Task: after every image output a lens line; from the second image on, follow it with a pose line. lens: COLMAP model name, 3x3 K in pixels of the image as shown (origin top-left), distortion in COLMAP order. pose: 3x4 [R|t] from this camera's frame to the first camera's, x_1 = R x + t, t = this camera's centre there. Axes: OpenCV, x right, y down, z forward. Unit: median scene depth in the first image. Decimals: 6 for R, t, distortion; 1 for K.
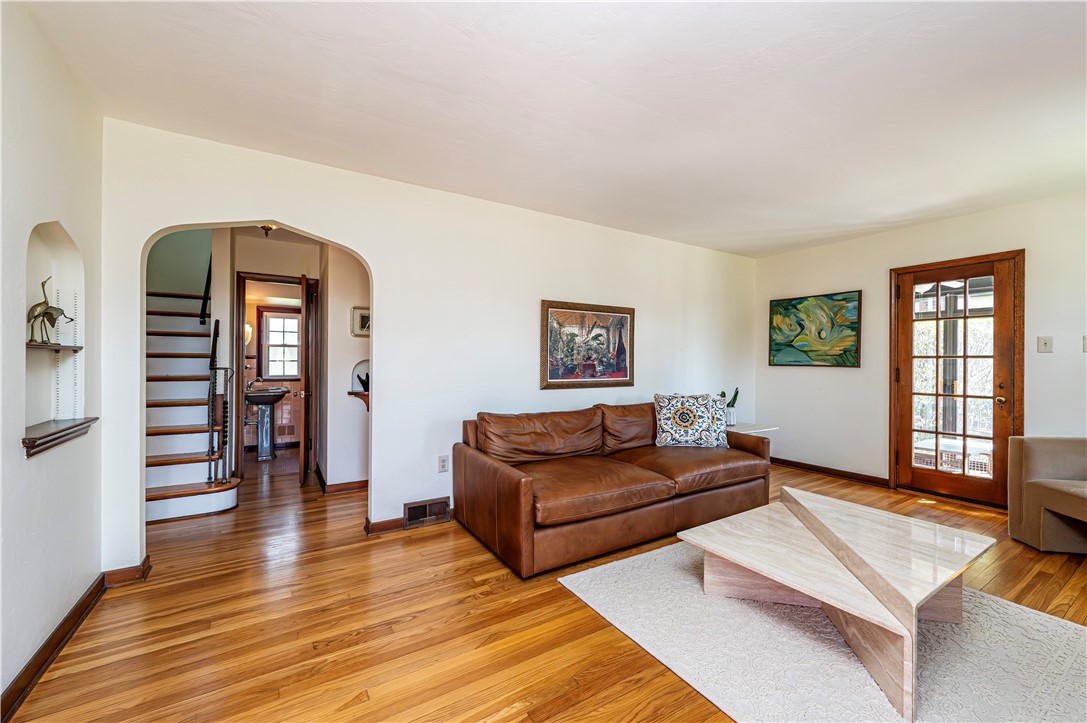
lens RADIAL K [[433.5, 0, 546.1], [0, 433.5, 359.1], [0, 0, 1]] dist [0.000058, -0.000016]
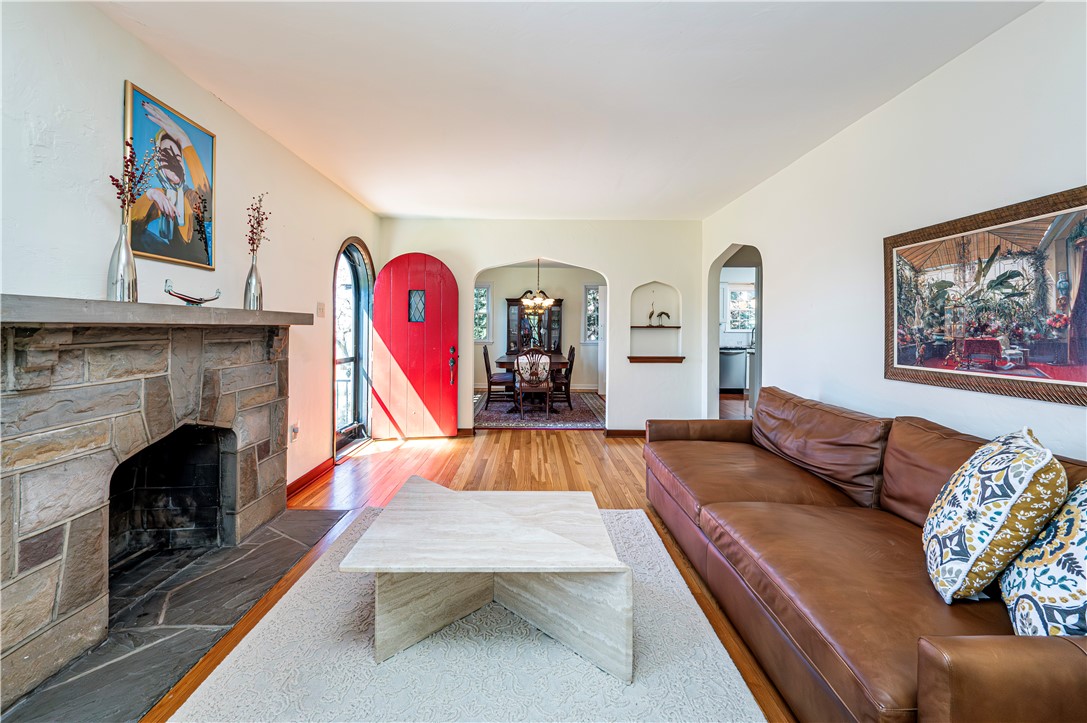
lens RADIAL K [[452.8, 0, 539.9], [0, 452.8, 329.6], [0, 0, 1]] dist [-0.000141, 0.000104]
pose [[-0.516079, -0.010035, -0.856482, 0.760772], [-0.009089, 0.999939, -0.006239, 0.006511], [0.856493, 0.004565, -0.516139, 0.839548]]
